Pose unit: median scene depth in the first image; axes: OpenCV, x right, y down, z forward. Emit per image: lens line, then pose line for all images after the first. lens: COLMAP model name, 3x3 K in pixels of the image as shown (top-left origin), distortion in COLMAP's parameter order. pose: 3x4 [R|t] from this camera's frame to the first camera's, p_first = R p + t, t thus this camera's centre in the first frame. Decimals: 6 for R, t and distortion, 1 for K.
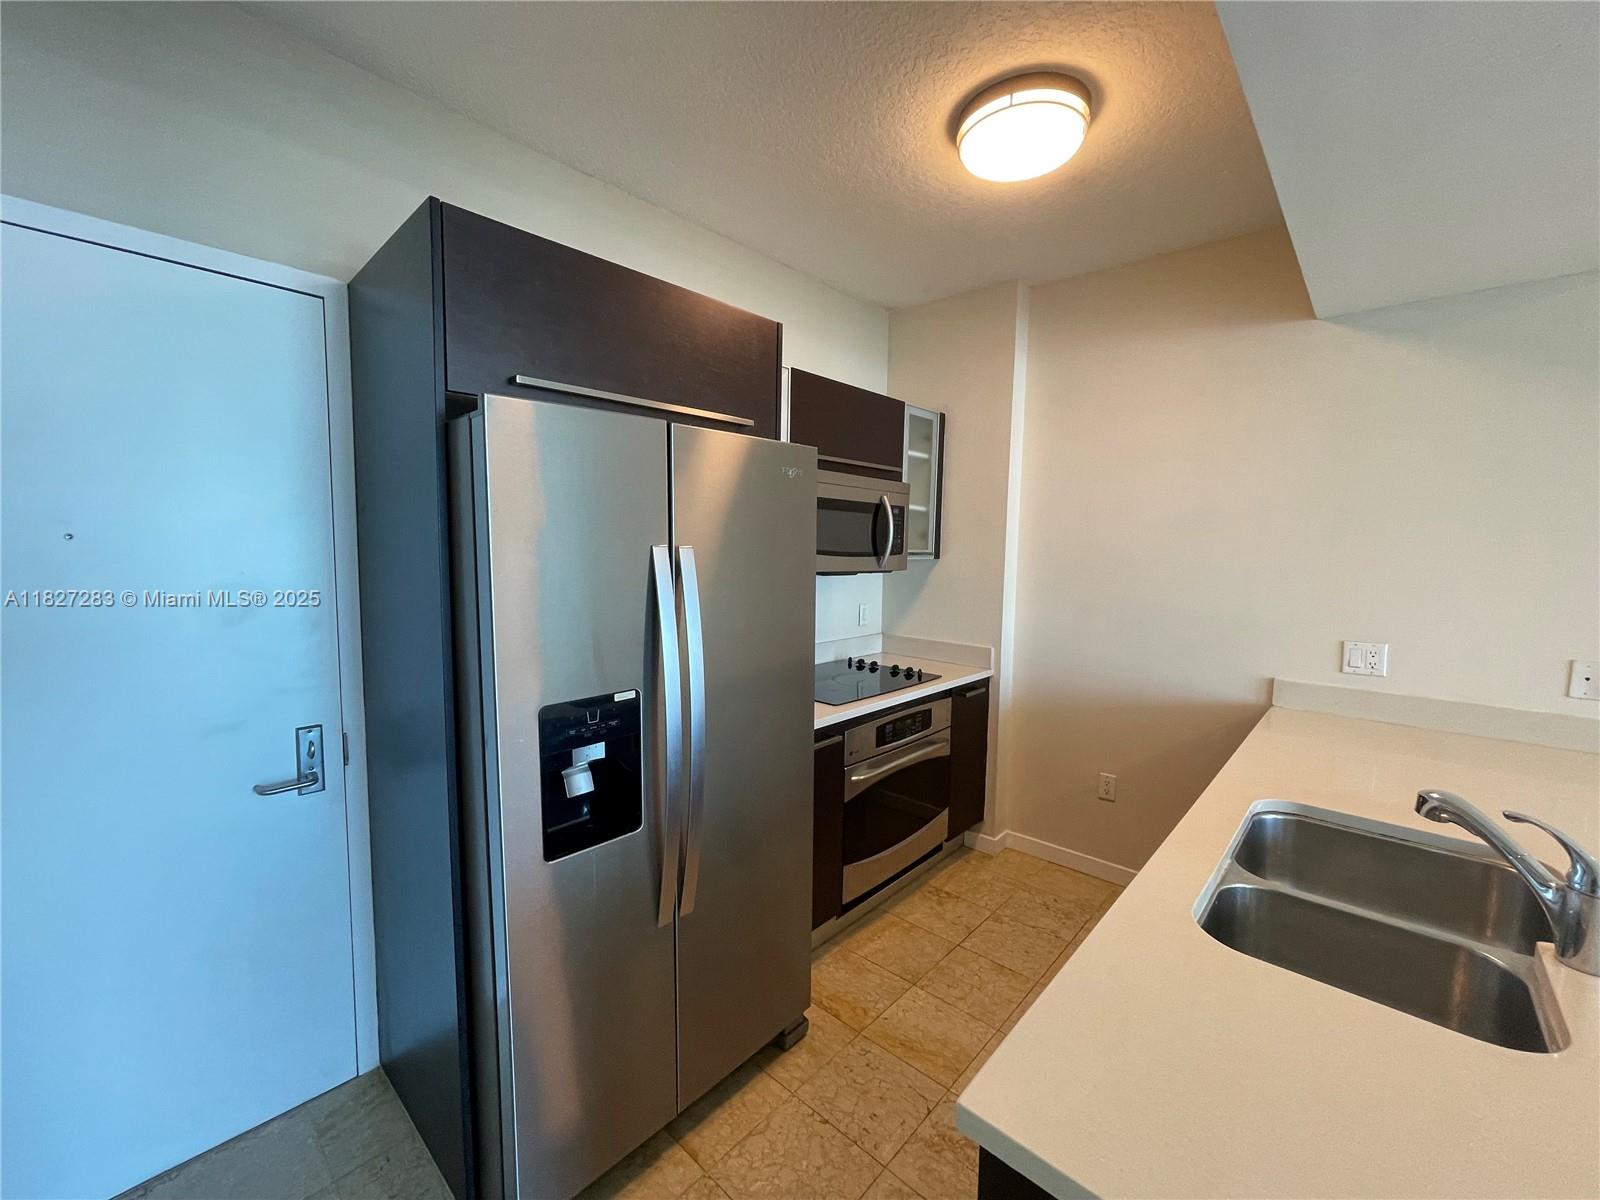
lens RADIAL K [[644.5, 0, 802.0], [0, 644.5, 606.6], [0, 0, 1]] dist [-0.002250, 0.001628]
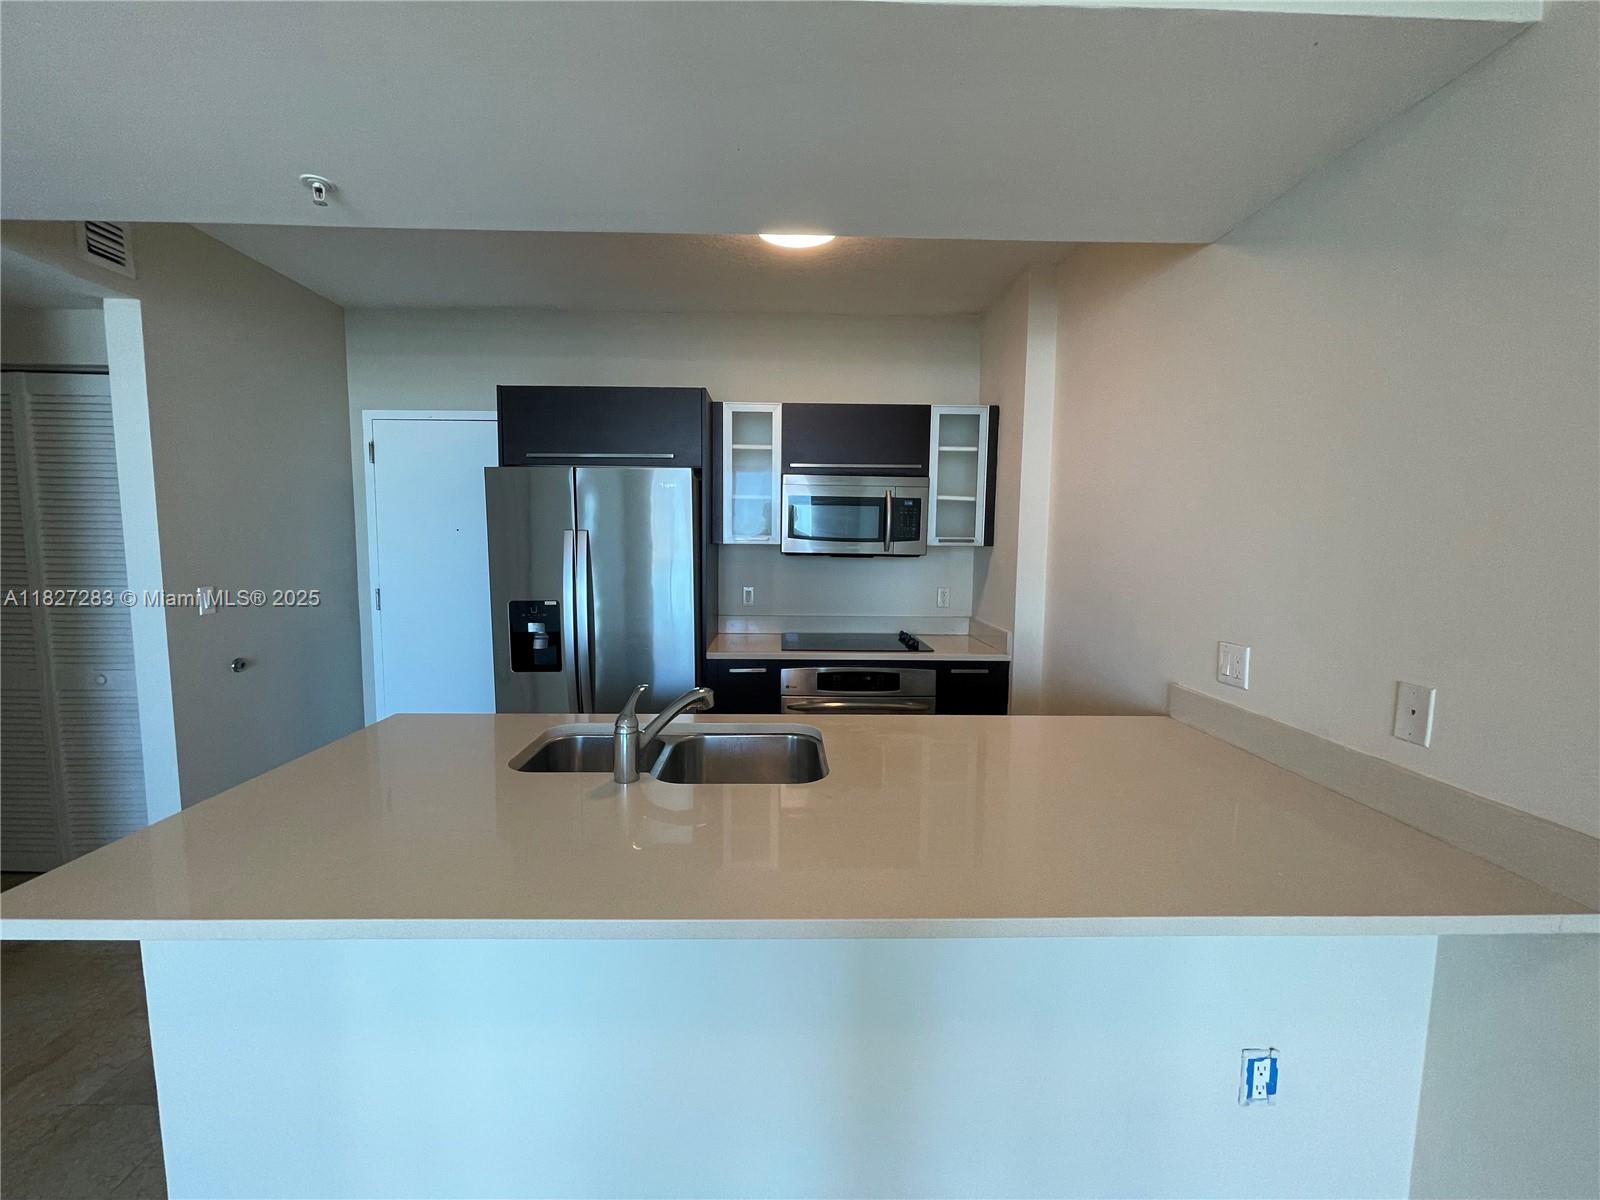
lens RADIAL K [[644.5, 0, 803.3], [0, 644.5, 600.2], [0, 0, 1]] dist [-0.002250, 0.001628]
pose [[0.694966, 0.057024, -0.716777, 0.874760], [-0.068684, 0.997557, 0.012767, 0.024208], [0.715754, 0.040359, 0.697185, 0.071930]]
